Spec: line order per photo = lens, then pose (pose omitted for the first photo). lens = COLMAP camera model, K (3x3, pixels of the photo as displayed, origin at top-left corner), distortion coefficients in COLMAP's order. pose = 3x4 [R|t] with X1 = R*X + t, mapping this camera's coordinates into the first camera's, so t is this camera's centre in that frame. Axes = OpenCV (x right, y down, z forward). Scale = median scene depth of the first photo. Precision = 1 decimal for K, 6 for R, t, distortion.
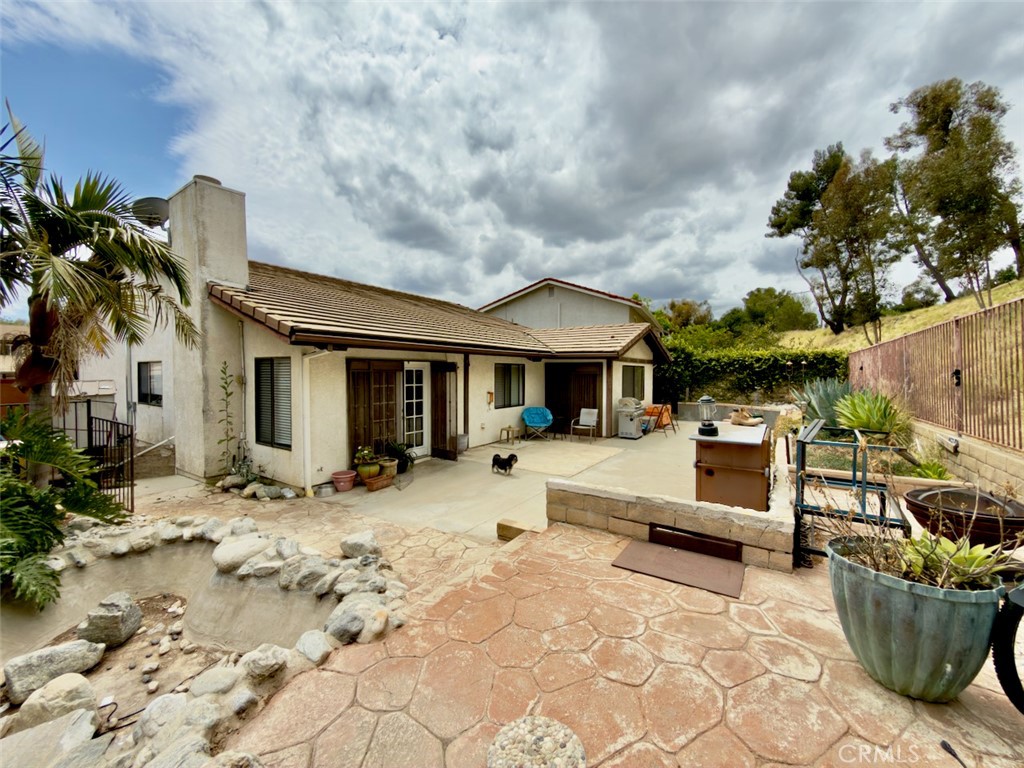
lens RADIAL K [[409.5, 0, 513.1], [0, 409.5, 382.9], [0, 0, 1]] dist [-0.000171, 0.000187]
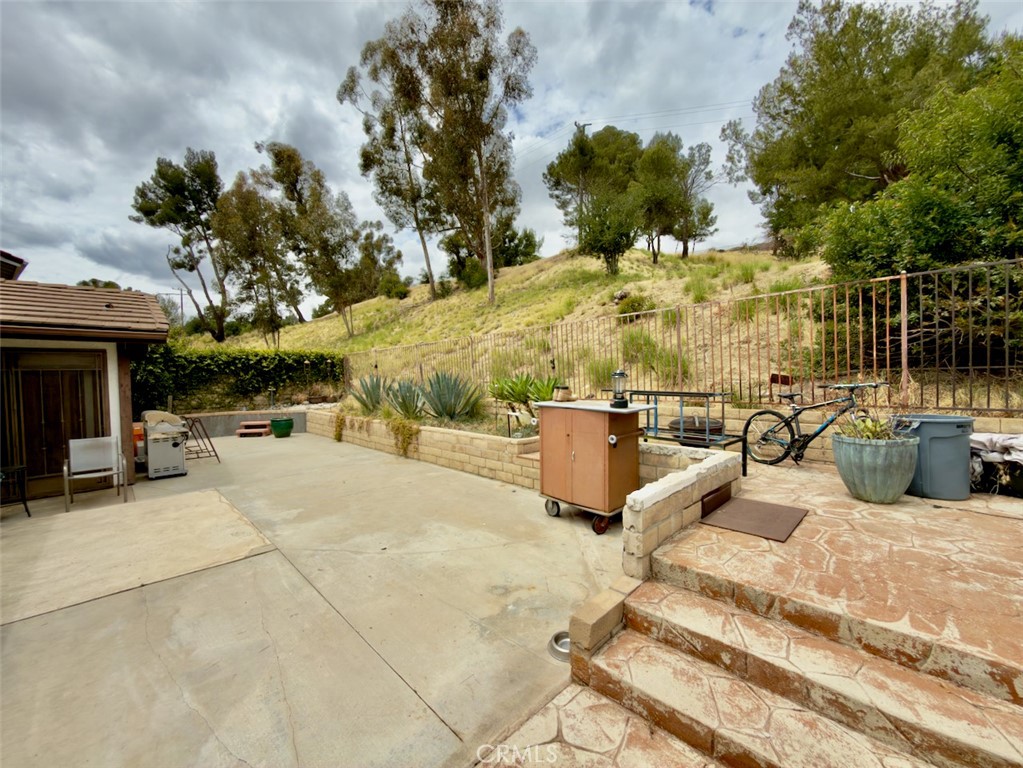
lens RADIAL K [[409.1, 0, 512.6], [0, 409.1, 382.9], [0, 0, 1]] dist [-0.000171, 0.000187]
pose [[0.207084, -0.026223, 0.977972, -0.162214], [0.052167, 0.998515, 0.015727, 0.011060], [-0.976931, 0.047761, 0.208144, 0.297438]]
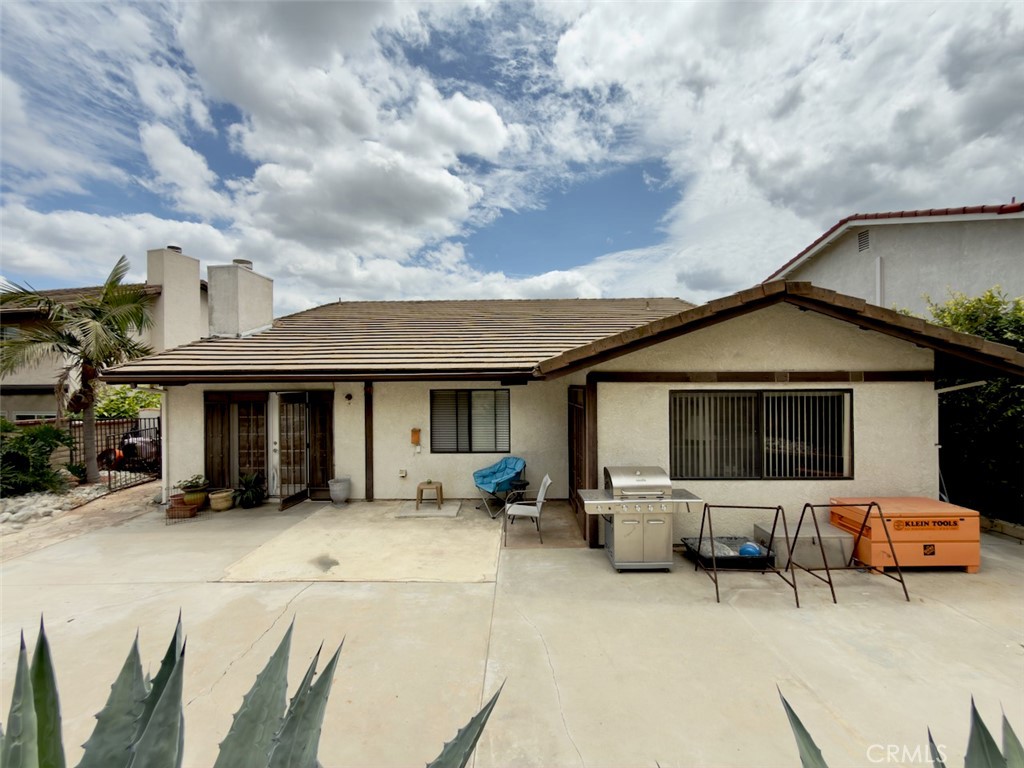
lens RADIAL K [[408.4, 0, 512.0], [0, 408.4, 384.0], [0, 0, 1]] dist [0.000400, 0.000541]
pose [[0.529772, -0.012364, -0.848050, 0.479334], [-0.011669, 0.999693, -0.021864, -0.032968], [0.848060, 0.021479, 0.529465, 0.547860]]
